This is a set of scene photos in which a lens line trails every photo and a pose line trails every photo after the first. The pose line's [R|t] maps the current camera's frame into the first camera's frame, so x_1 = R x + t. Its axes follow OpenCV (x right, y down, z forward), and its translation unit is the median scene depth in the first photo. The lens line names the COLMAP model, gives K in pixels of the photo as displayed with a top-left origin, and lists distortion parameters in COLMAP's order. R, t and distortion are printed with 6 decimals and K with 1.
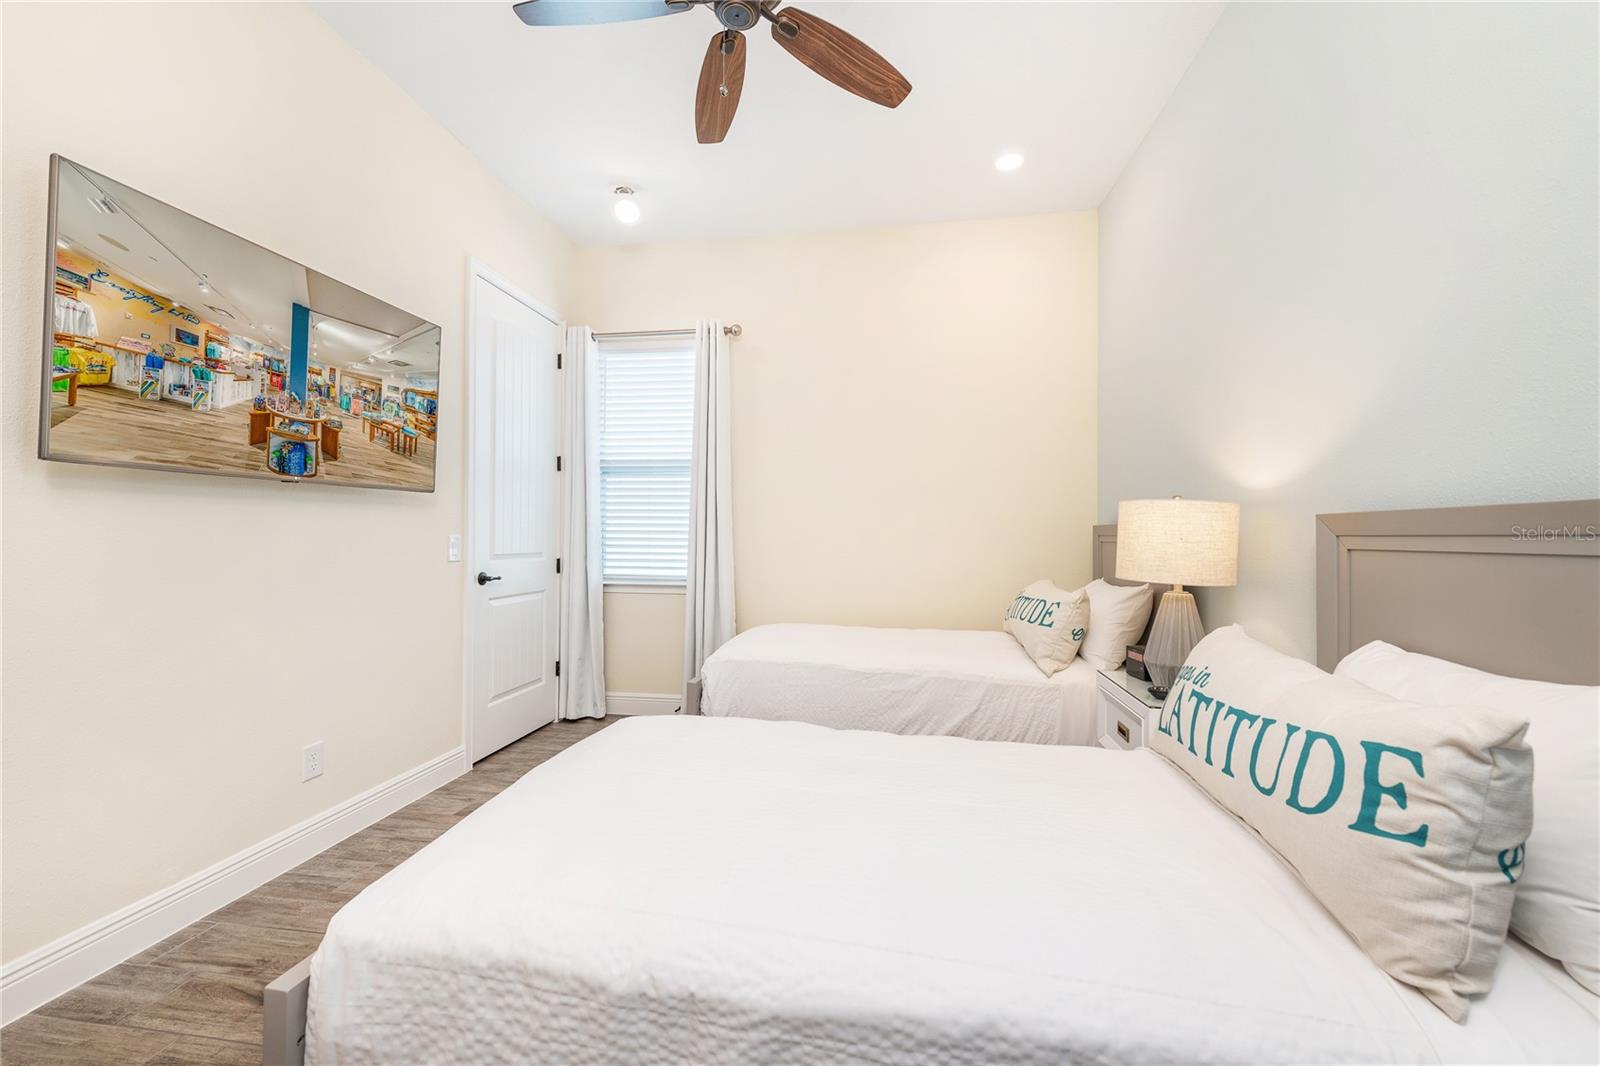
lens RADIAL K [[629.9, 0, 797.3], [0, 629.9, 533.9], [0, 0, 1]] dist [0.022750, -0.001036]
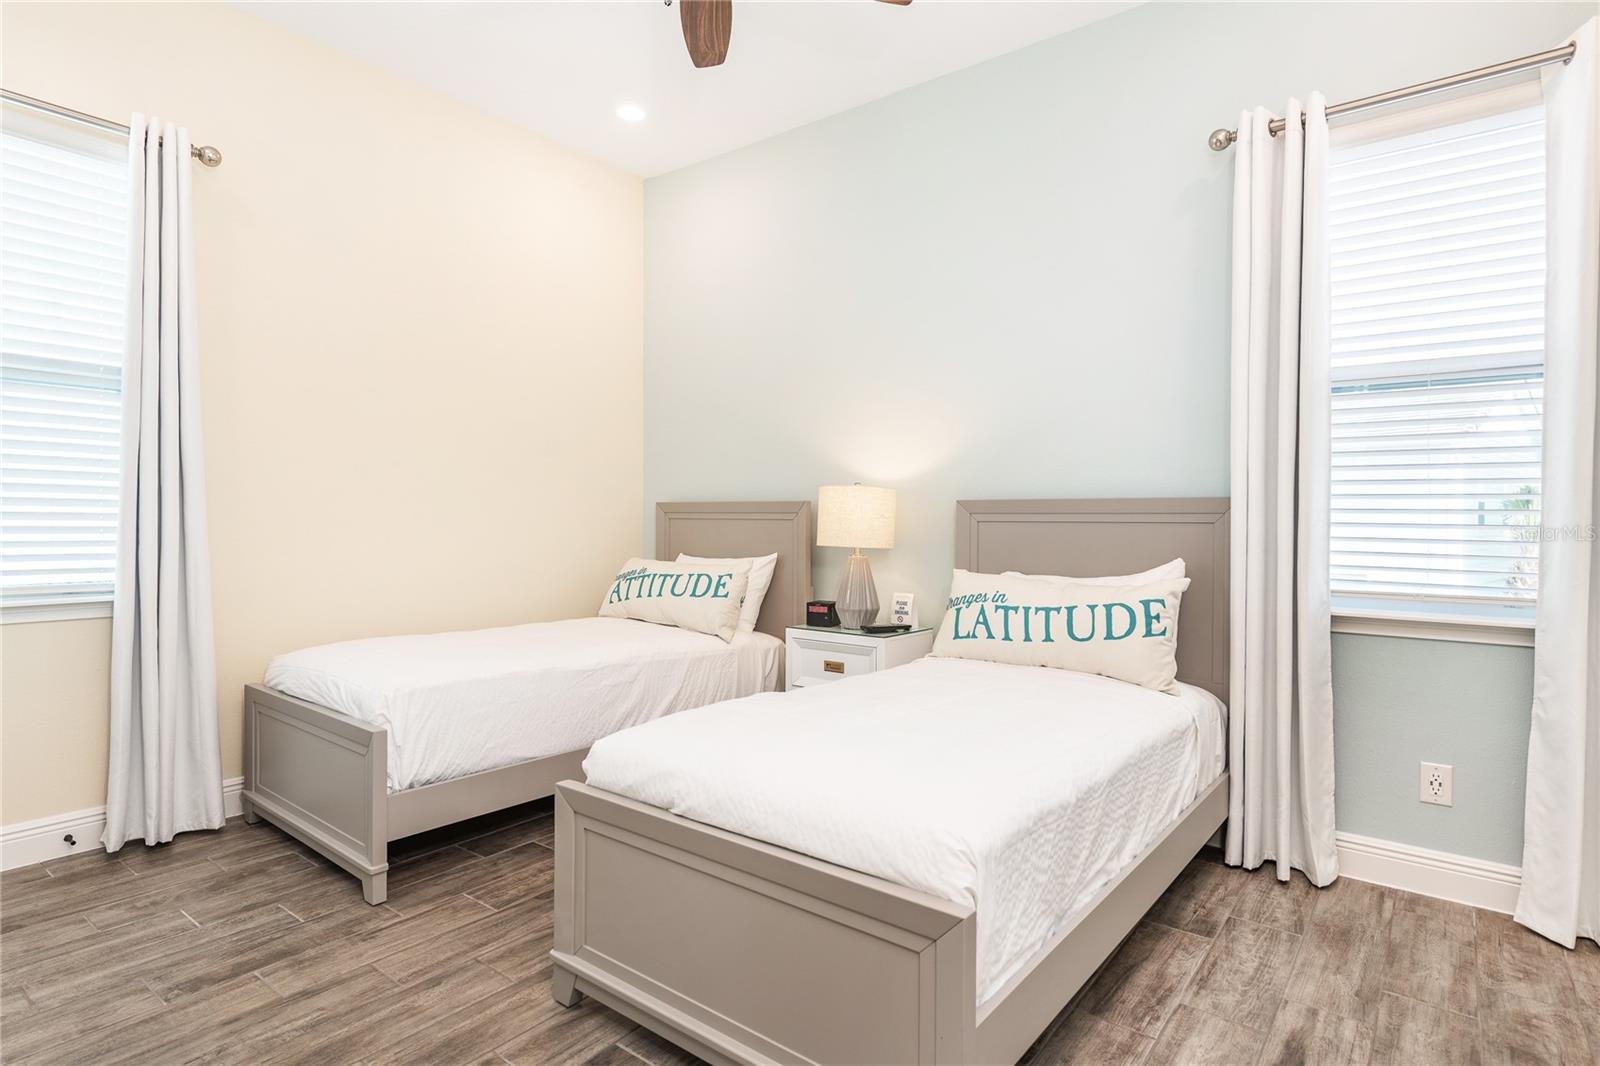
lens RADIAL K [[856.9, 0, 799.9], [0, 856.9, 531.7], [0, 0, 1]] dist [0.021079, -0.000663]
pose [[0.480498, -0.016255, 0.876845, -1.049030], [-0.006502, 0.999735, 0.022096, 0.004848], [-0.876971, -0.016318, 0.480265, 0.252955]]
